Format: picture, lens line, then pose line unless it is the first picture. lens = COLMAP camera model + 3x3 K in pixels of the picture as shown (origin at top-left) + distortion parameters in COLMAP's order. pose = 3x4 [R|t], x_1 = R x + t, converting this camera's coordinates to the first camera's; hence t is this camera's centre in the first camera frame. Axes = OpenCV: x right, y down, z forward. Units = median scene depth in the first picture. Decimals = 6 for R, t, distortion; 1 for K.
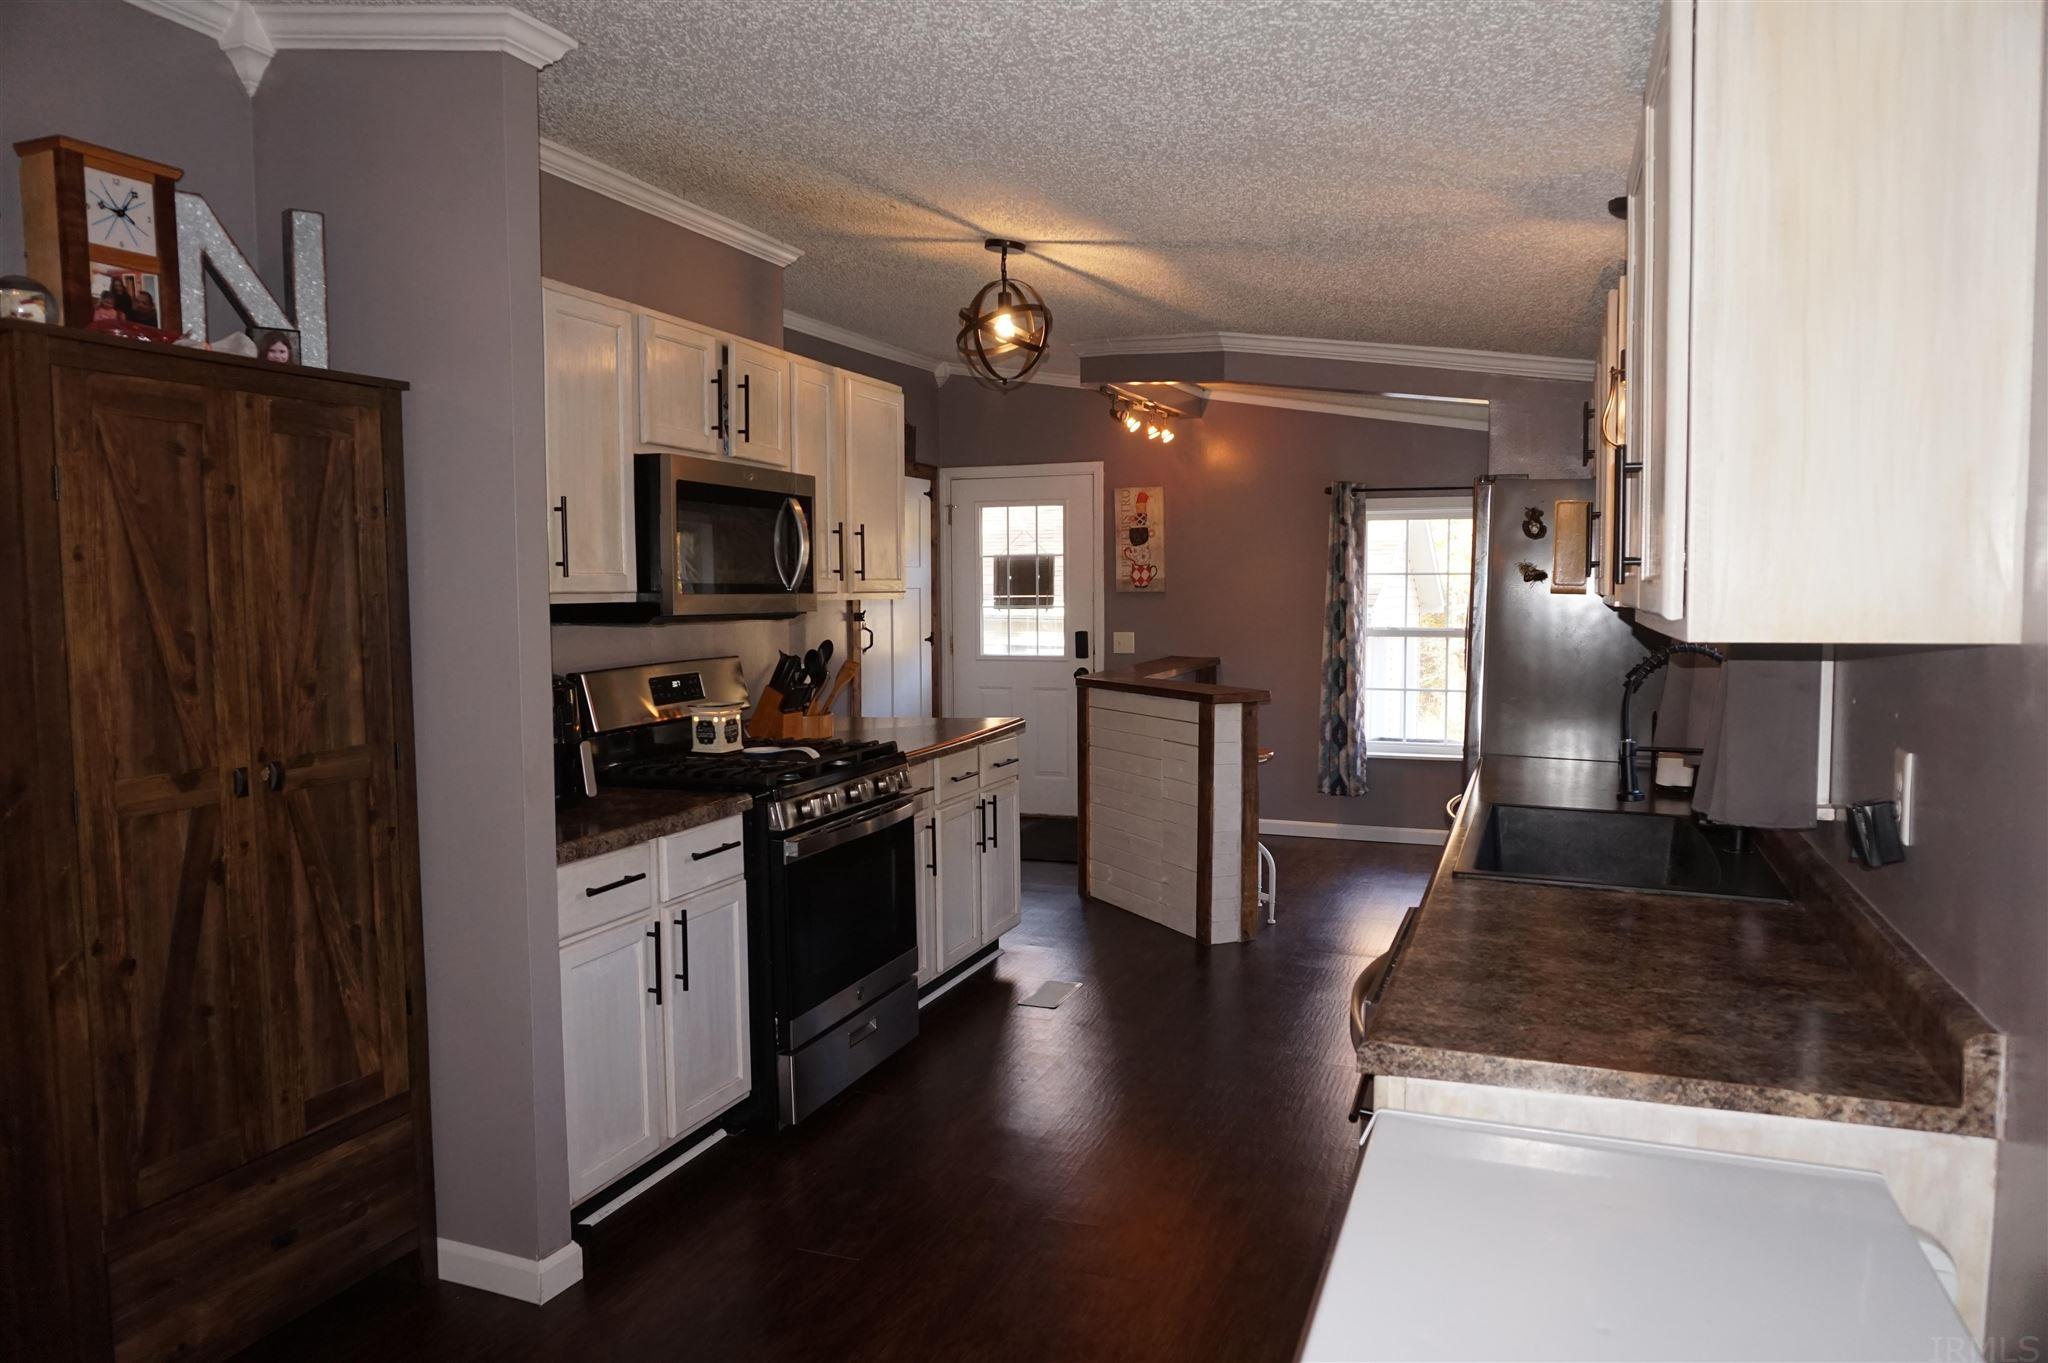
lens RADIAL K [[1383.4, 0, 1023.3], [0, 1383.4, 682.3], [0, 0, 1]] dist [-0.047709, 0.038093]
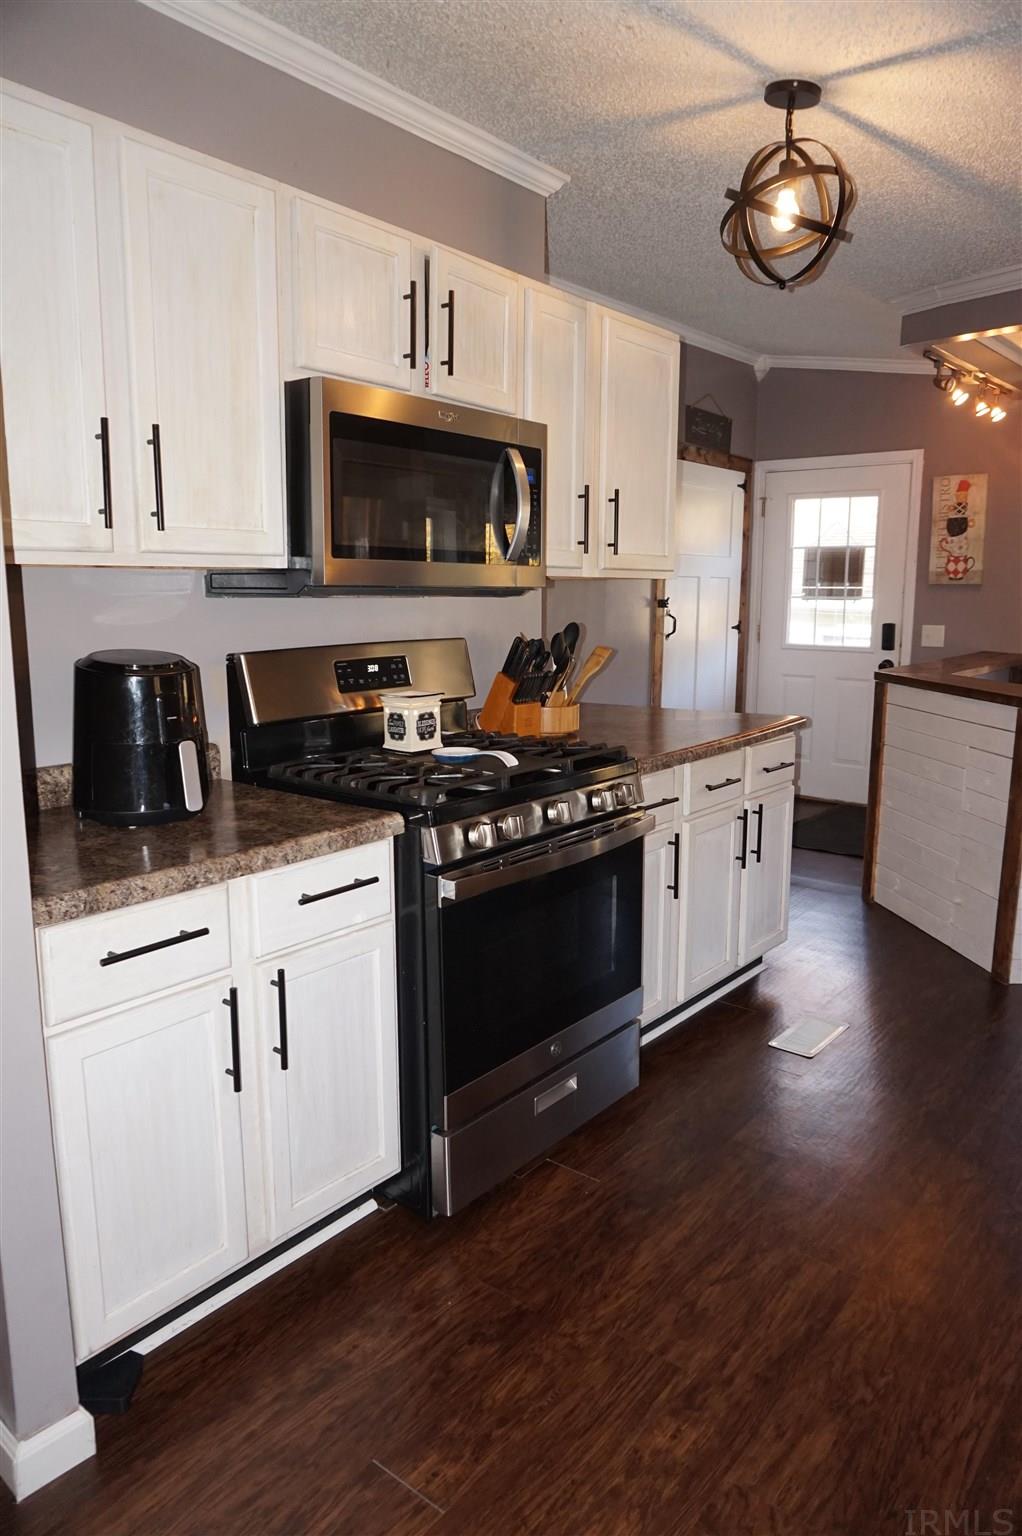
lens RADIAL K [[1037.6, 0, 511.0], [0, 1037.6, 768.0], [0, 0, 1]] dist [-0.047709, 0.038093]
pose [[0.949866, 0.064287, -0.305975, 0.033456], [-0.032229, 0.993552, 0.108697, -0.009677], [0.310990, -0.093387, 0.945814, 0.383234]]
